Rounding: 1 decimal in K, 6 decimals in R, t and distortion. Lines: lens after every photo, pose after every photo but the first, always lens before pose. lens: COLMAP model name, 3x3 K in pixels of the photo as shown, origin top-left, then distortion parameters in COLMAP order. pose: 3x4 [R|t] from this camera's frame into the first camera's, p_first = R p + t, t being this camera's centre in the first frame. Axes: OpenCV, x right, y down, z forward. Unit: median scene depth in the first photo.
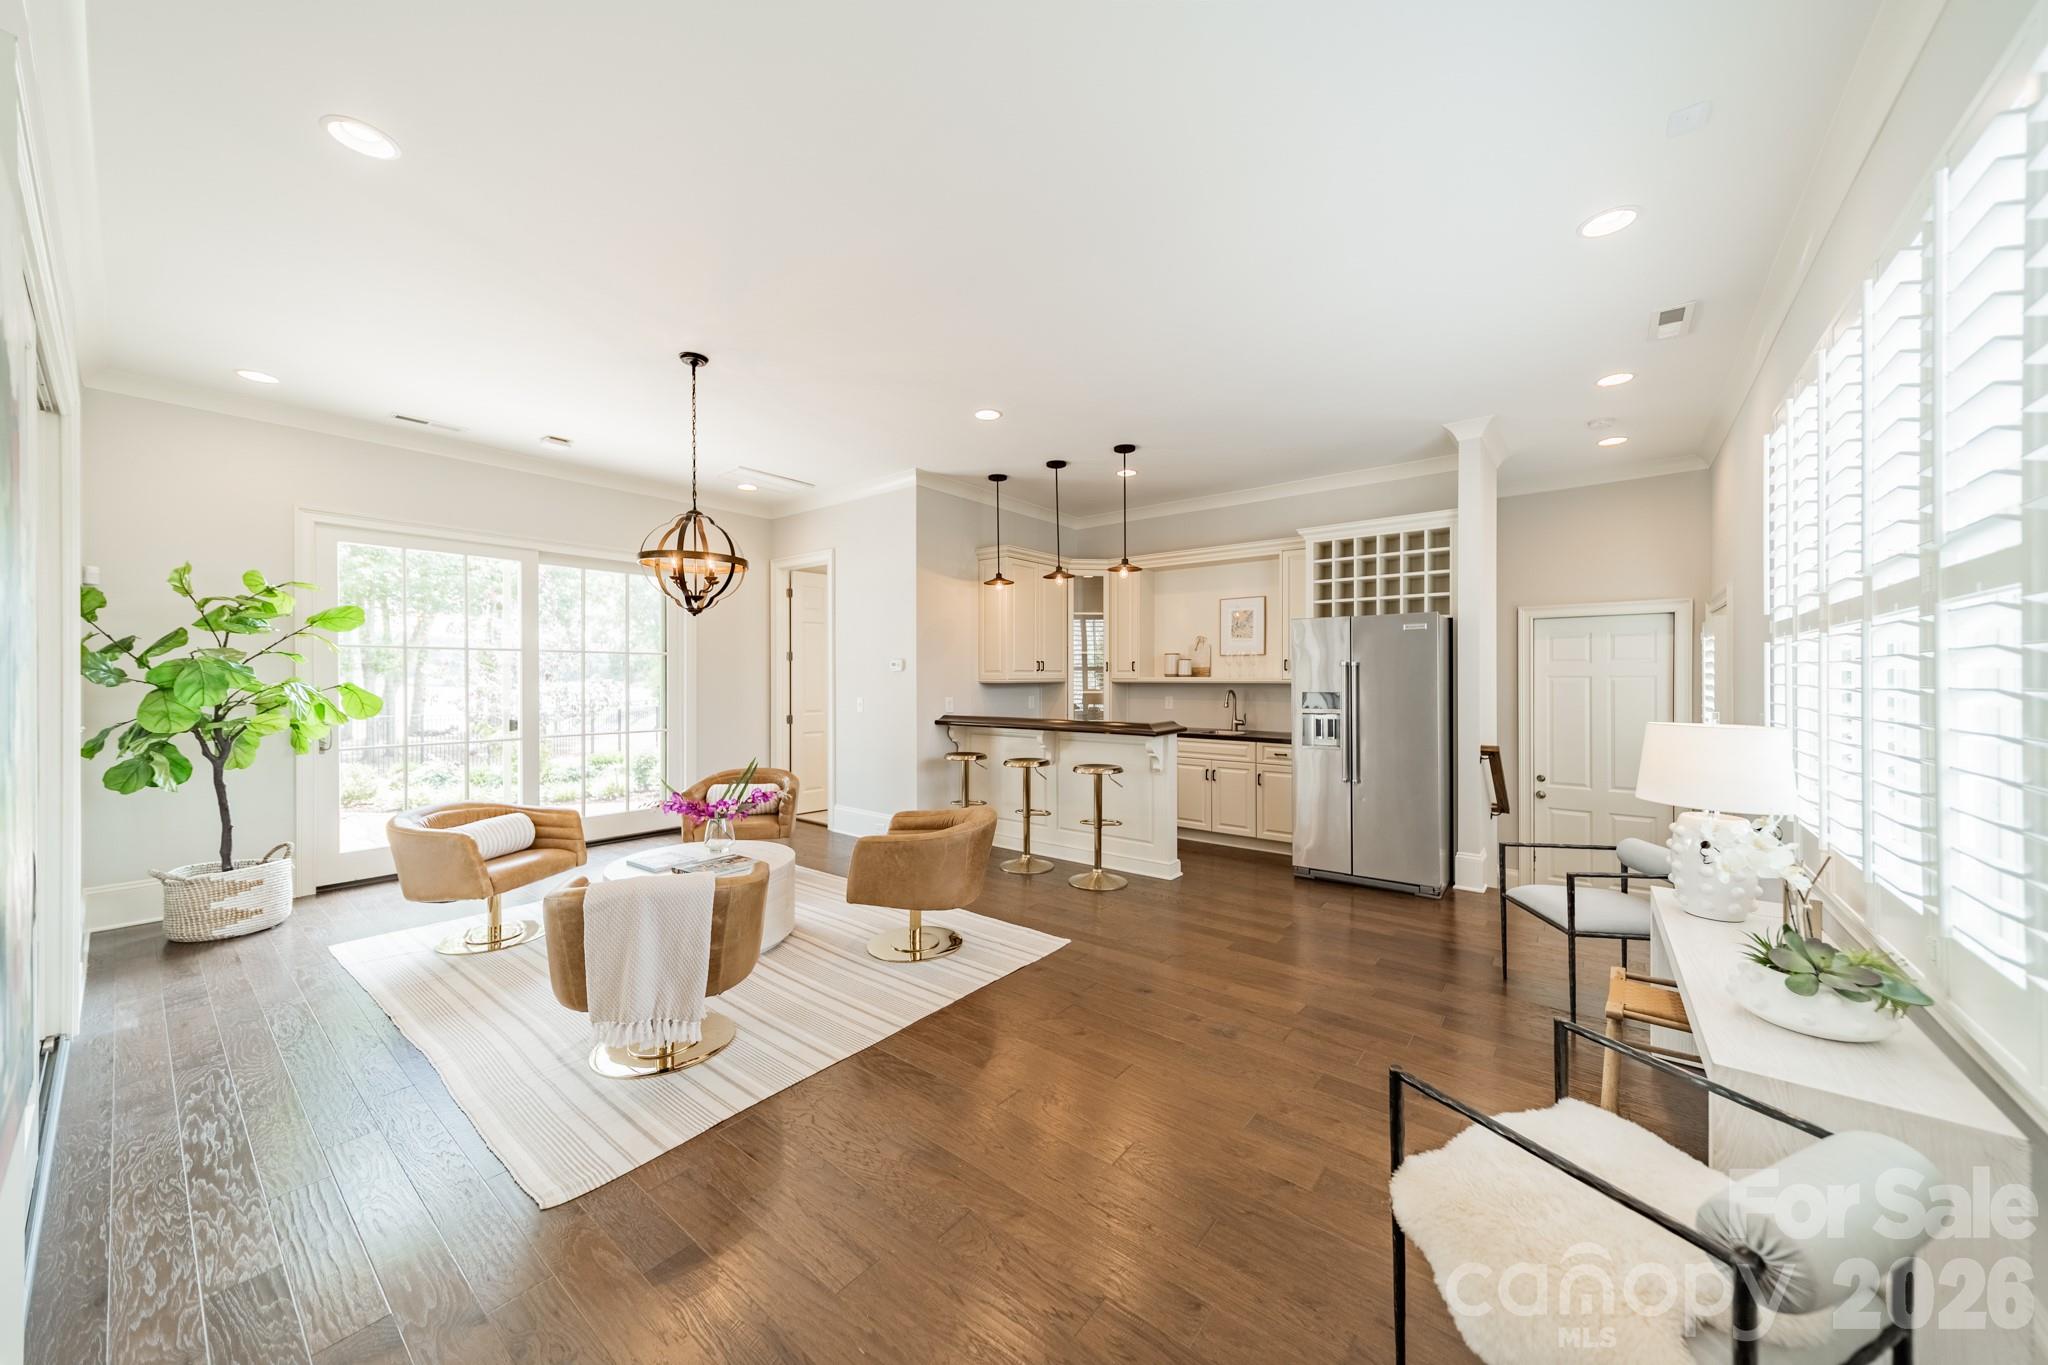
lens RADIAL K [[724.2, 0, 1023.1], [0, 724.2, 678.4], [0, 0, 1]] dist [0.009315, 0.000504]
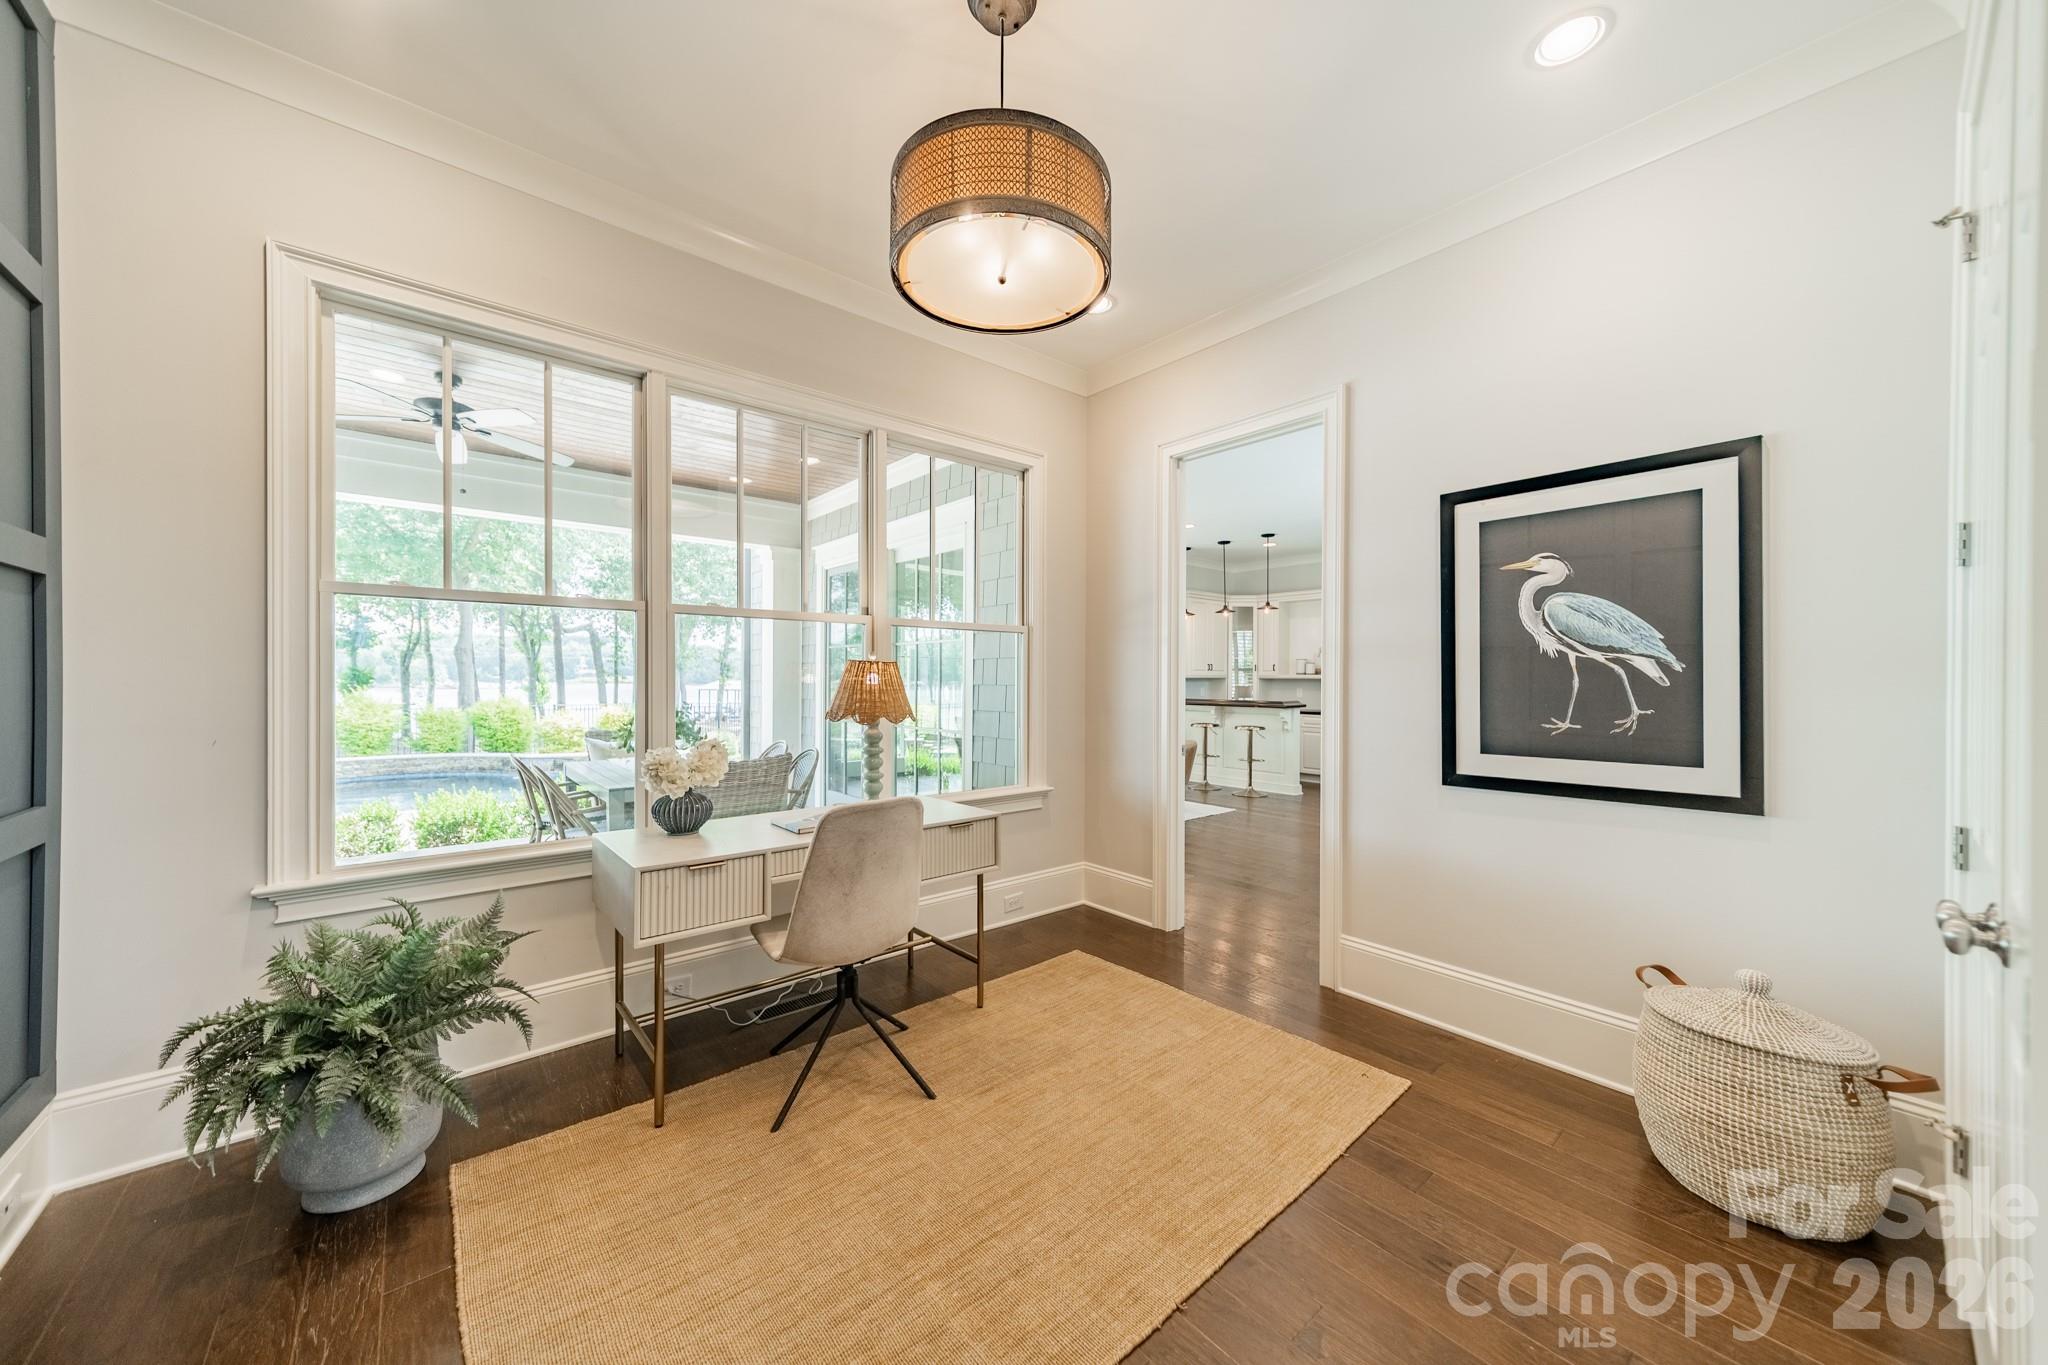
lens RADIAL K [[724.2, 0, 1028.3], [0, 724.2, 678.9], [0, 0, 1]] dist [0.009315, 0.000504]
pose [[0.983033, 0.006593, -0.183310, -0.081201], [-0.007092, 0.999973, -0.002064, 0.016000], [0.183292, 0.003329, 0.983053, -0.642261]]
